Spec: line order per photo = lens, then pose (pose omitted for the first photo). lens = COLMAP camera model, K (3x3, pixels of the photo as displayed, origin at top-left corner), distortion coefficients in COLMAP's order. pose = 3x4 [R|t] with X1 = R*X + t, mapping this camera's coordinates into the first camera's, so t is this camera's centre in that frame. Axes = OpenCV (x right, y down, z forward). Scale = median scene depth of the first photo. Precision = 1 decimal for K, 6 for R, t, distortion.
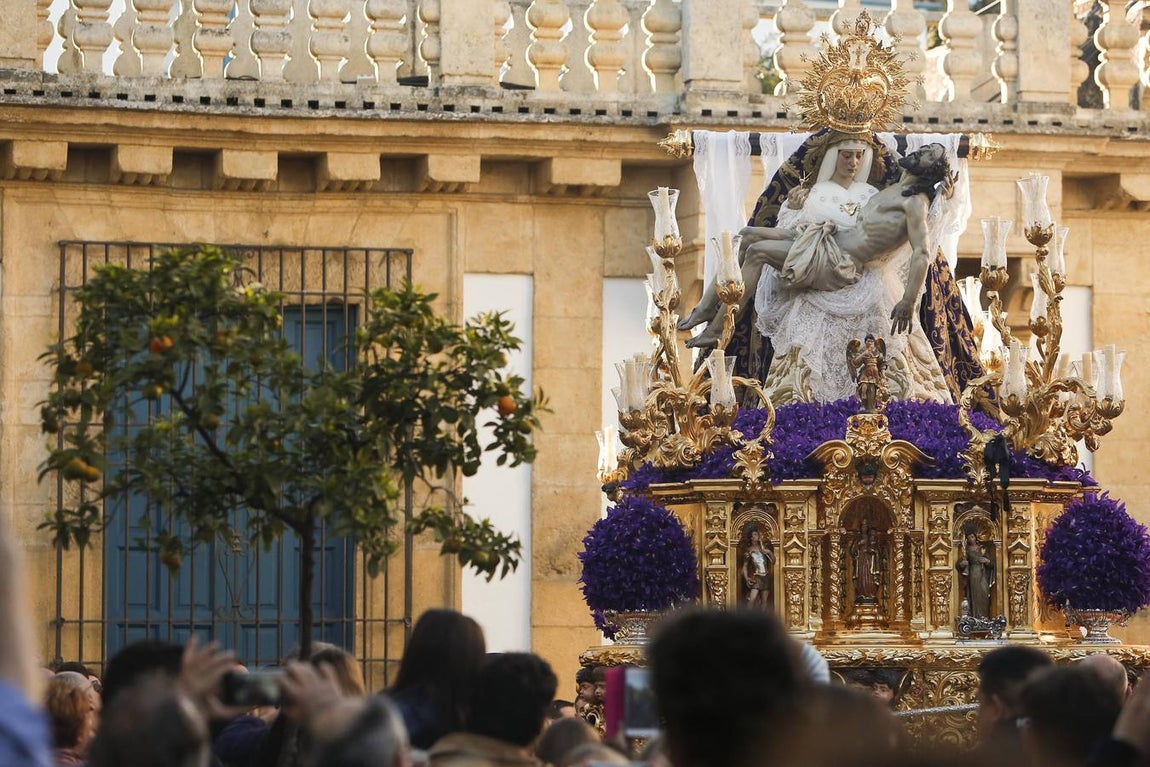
lens RADIAL K [[3621.8, 0, 575.0], [0, 3621.8, 383.5], [0, 0, 1]] dist [0.129774, 1.188701]
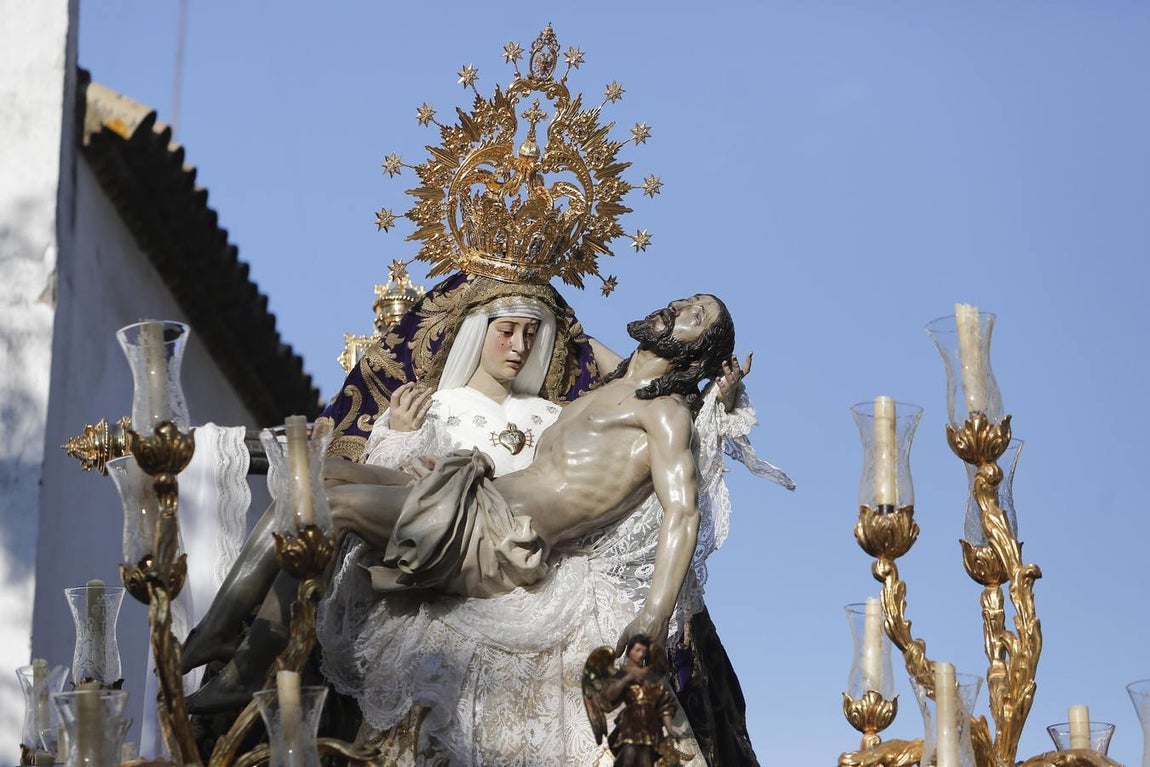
lens RADIAL K [[4461.2, 0, 576.2], [0, 4461.2, 354.6], [0, 0, 1]] dist [0.477875, 0.072809]
pose [[0.982053, 0.033009, 0.185695, -0.026182], [-0.000257, 0.984800, -0.173695, 0.044082], [-0.188605, 0.170530, 0.967134, 0.439801]]
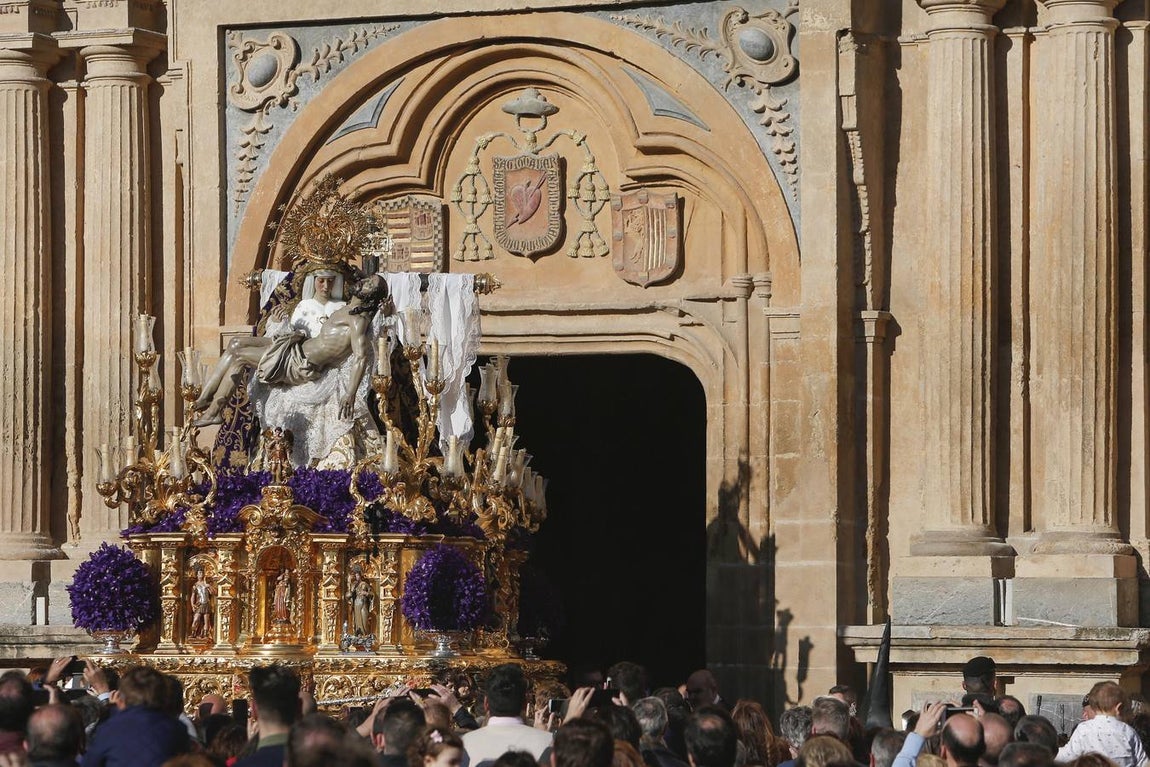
lens RADIAL K [[4461.2, 0, 576.2], [0, 4461.2, 354.6], [0, 0, 1]] dist [0.477875, 0.072809]
pose [[0.995905, 0.004071, -0.090313, 0.322778], [-0.002659, 0.999872, 0.015748, -0.063439], [0.090365, -0.015444, 0.995789, -0.625393]]
